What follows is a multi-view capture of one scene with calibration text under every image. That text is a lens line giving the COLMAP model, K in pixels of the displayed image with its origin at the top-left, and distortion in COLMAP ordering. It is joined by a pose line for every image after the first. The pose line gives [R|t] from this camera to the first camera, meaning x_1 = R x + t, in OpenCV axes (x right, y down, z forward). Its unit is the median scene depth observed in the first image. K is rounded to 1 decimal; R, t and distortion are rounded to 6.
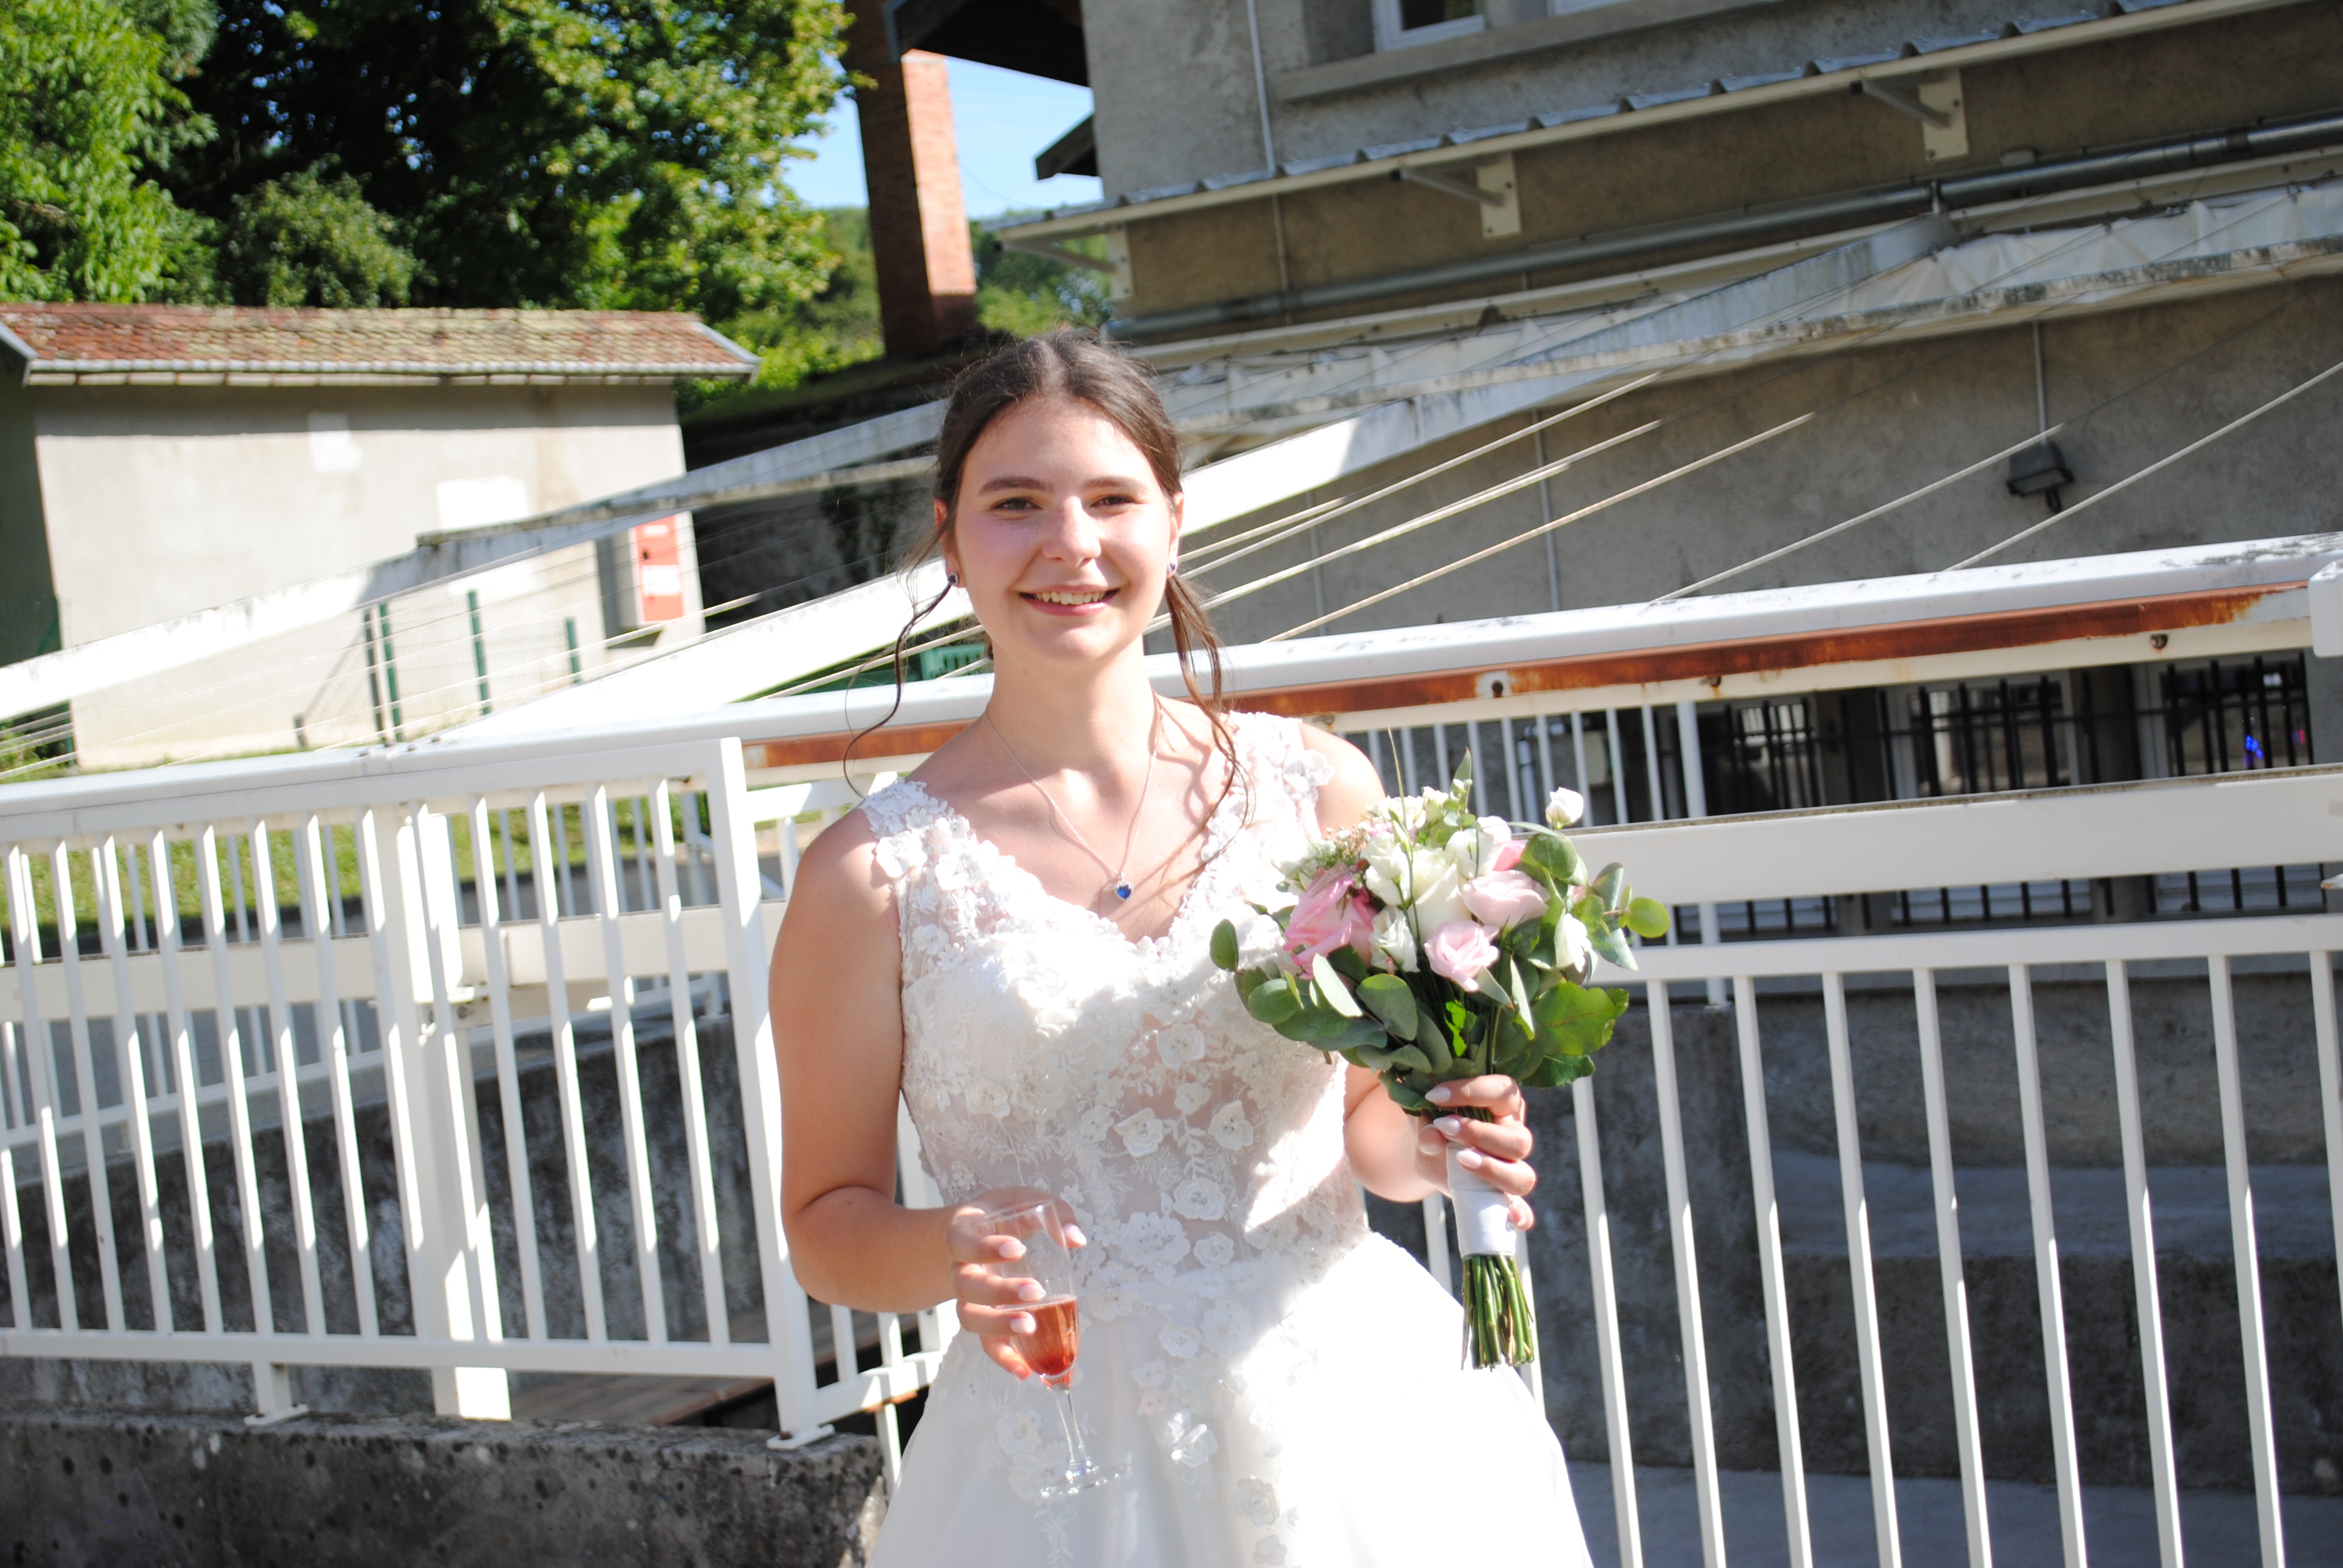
lens RADIAL K [[3578.4, 0, 1168.6], [0, 3578.4, 775.2], [0, 0, 1]] dist [-0.070705, 0.000000]
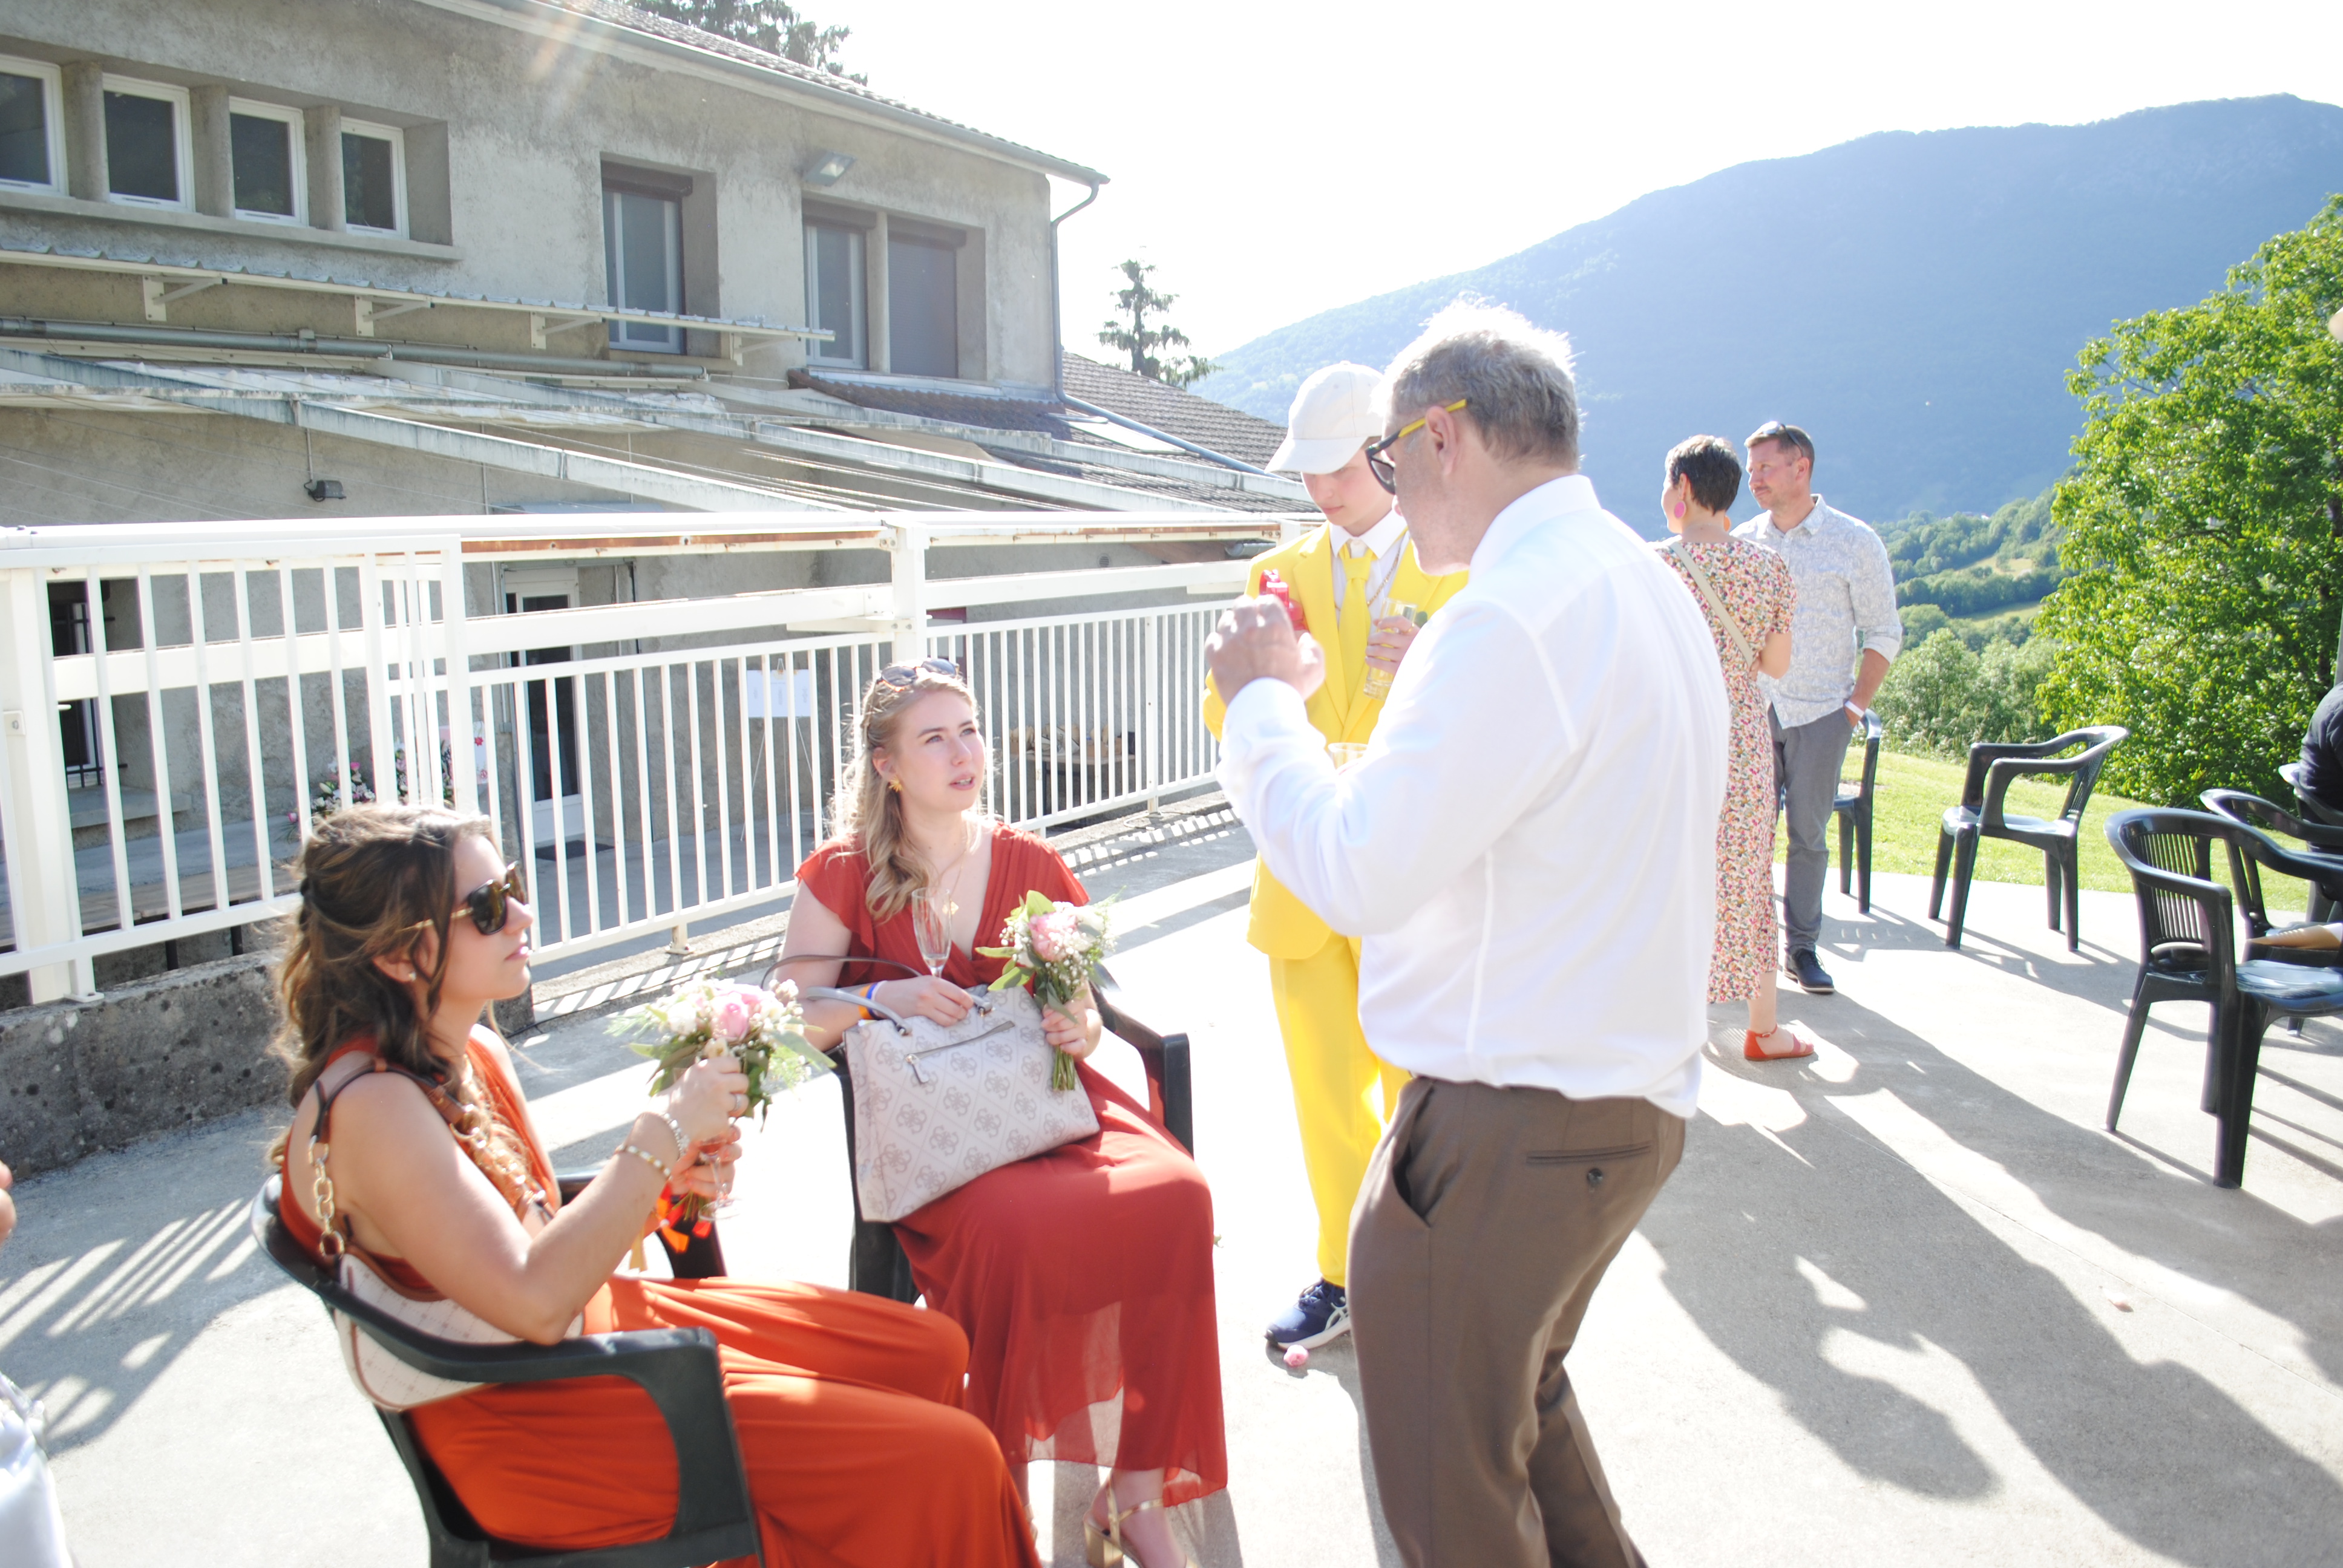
lens RADIAL K [[1869.3, 0, 1173.2], [0, 1869.3, 792.7], [0, 0, 1]] dist [-0.067909, -0.016033]
pose [[-0.070670, -0.040039, 0.996696, -1.010412], [0.043466, 0.998121, 0.043178, 0.090002], [-0.996552, 0.046374, -0.068796, 0.629430]]
